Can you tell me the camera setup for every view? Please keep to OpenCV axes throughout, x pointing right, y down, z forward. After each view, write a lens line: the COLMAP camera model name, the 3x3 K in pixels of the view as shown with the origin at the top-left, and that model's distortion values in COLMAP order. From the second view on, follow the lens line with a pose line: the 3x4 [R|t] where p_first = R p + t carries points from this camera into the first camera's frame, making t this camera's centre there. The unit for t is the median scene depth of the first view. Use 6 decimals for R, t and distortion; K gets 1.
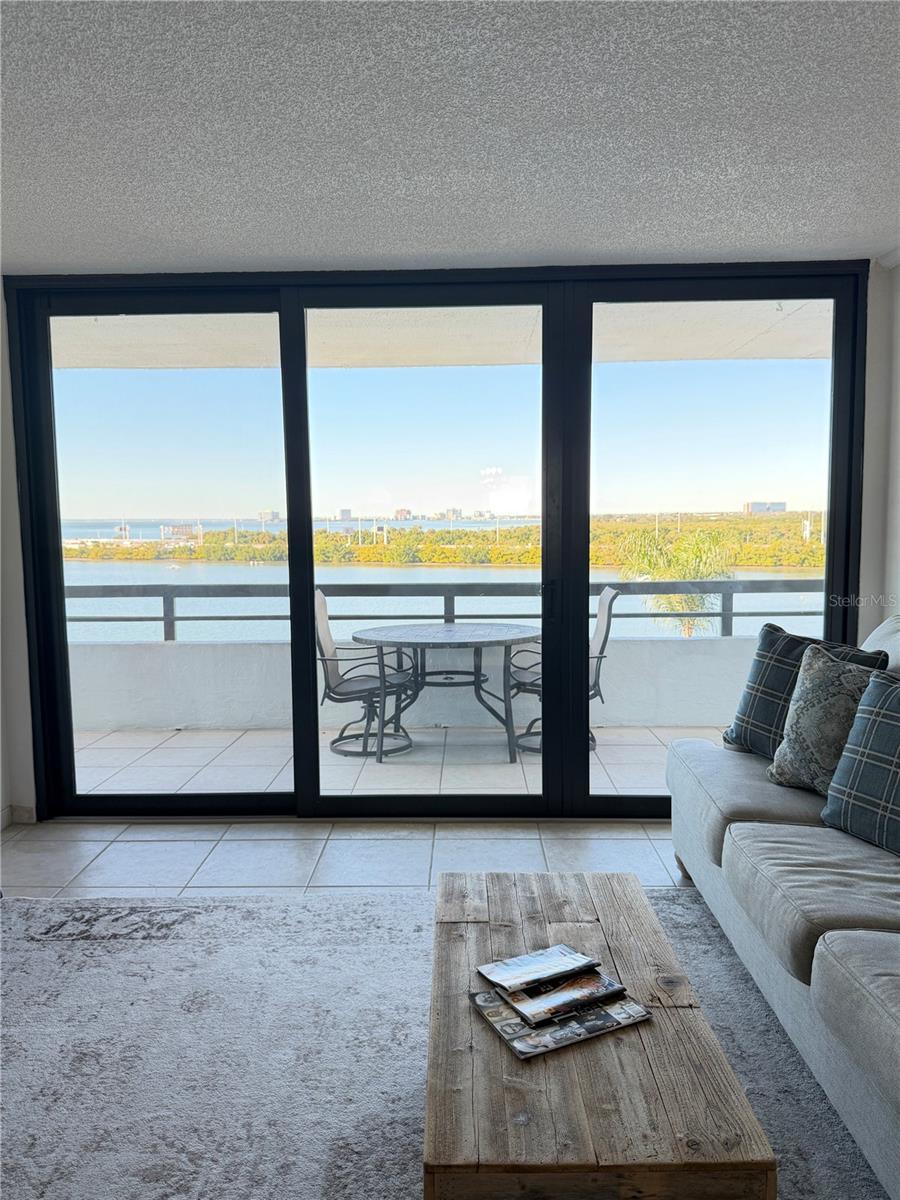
lens RADIAL K [[787.0, 0, 450.0], [0, 787.0, 600.0], [0, 0, 1]] dist [-0.001655, -0.000422]
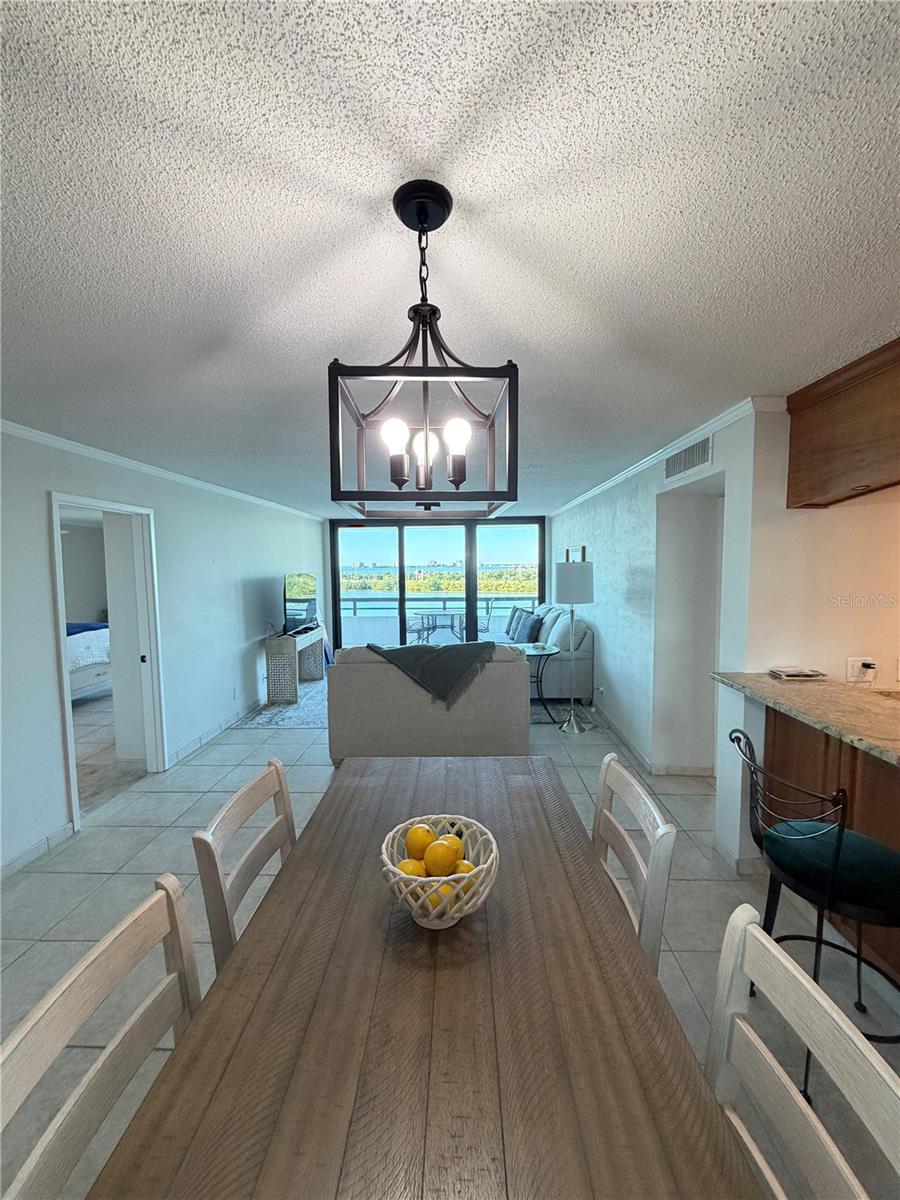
lens RADIAL K [[478.1, 0, 450.0], [0, 478.1, 600.0], [0, 0, 1]] dist [-0.000808, -0.000029]
pose [[0.999703, 0.003886, -0.024073, 0.054032], [-0.004594, 0.999557, -0.029417, 0.035103], [0.023948, 0.029519, 0.999277, -0.722126]]
